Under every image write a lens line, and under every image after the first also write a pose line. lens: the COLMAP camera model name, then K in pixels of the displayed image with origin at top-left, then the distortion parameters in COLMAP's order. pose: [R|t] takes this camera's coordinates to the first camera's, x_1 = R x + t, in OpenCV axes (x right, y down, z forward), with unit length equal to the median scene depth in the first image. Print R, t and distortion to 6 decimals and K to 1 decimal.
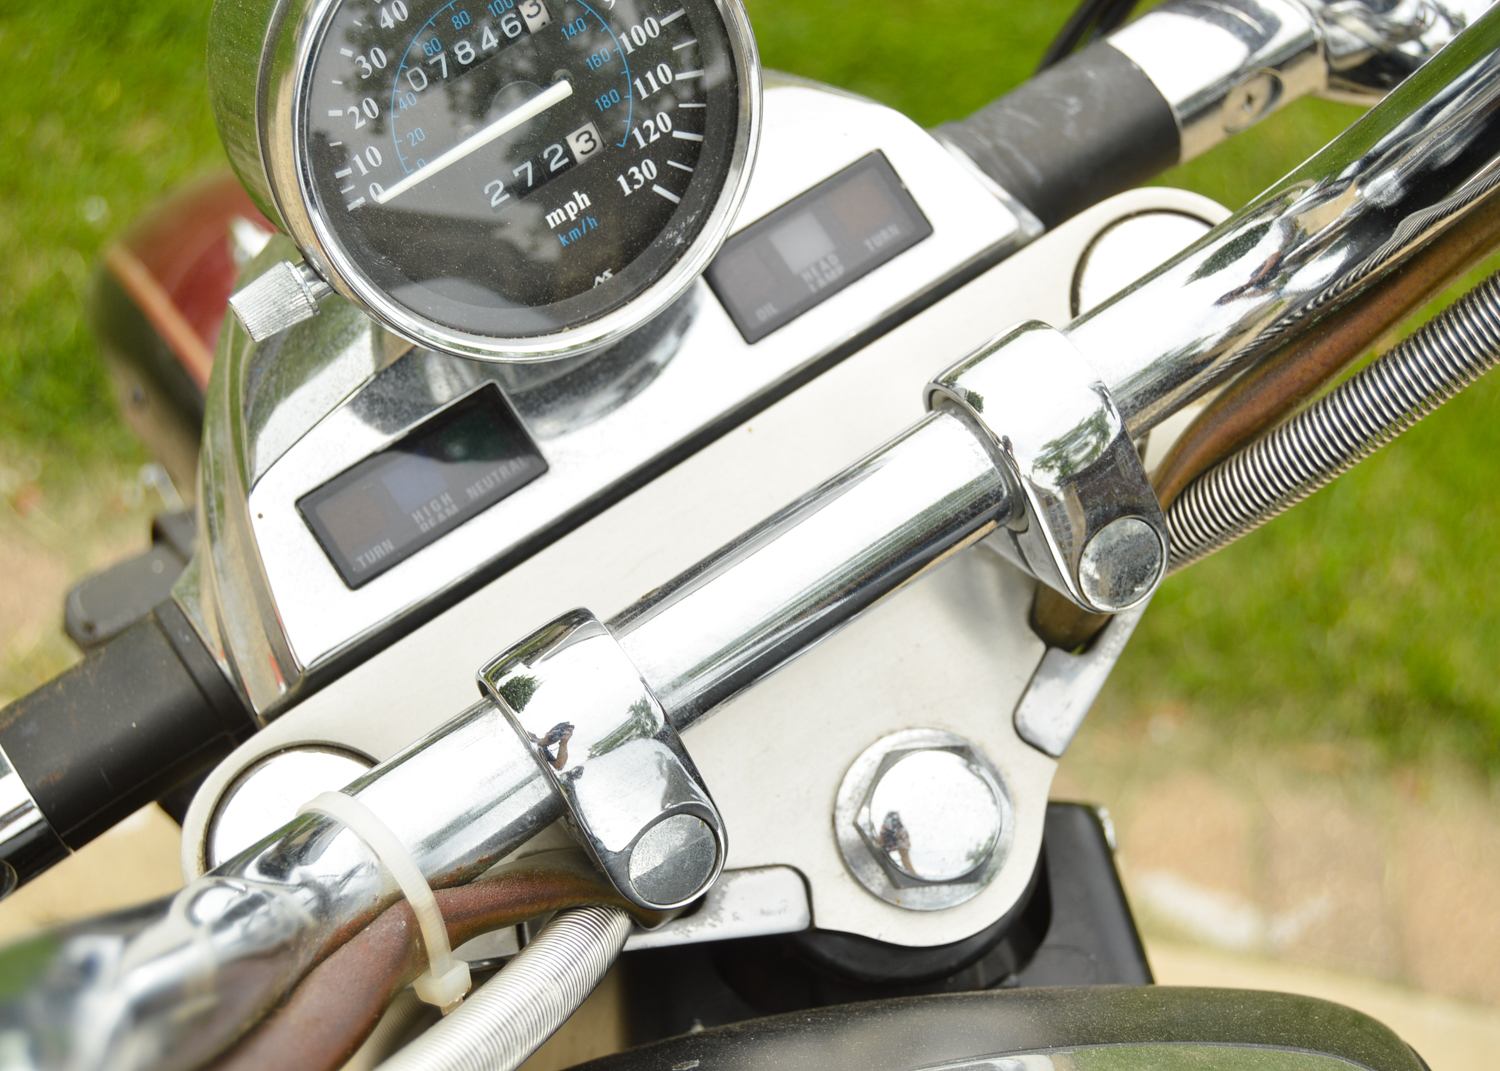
lens RADIAL K [[2797.9, 0, 749.0], [0, 2797.9, 540.6], [0, 0, 1]] dist [-0.031031, -0.064098]
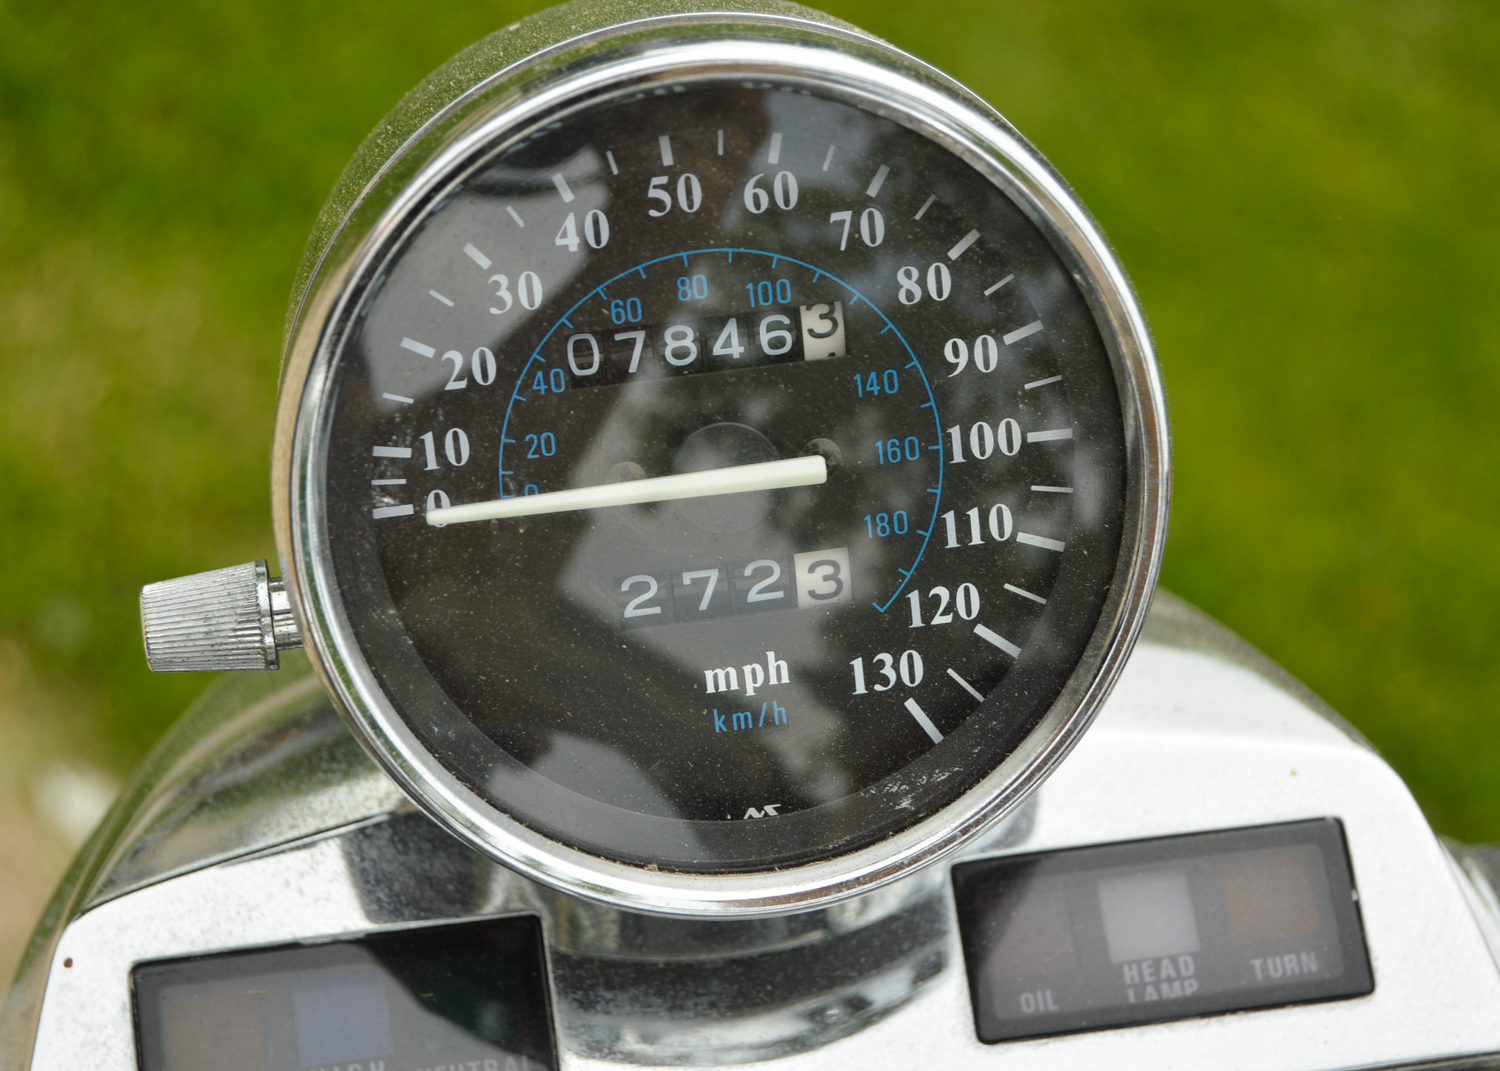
lens RADIAL K [[3680.3, 0, 757.2], [0, 3680.3, 538.5], [0, 0, 1]] dist [0.004014, -0.410751]
pose [[0.903086, 0.377905, -0.204019, 0.077627], [-0.411870, 0.896694, -0.162183, -0.023760], [0.121653, 0.230494, 0.965439, 0.279231]]
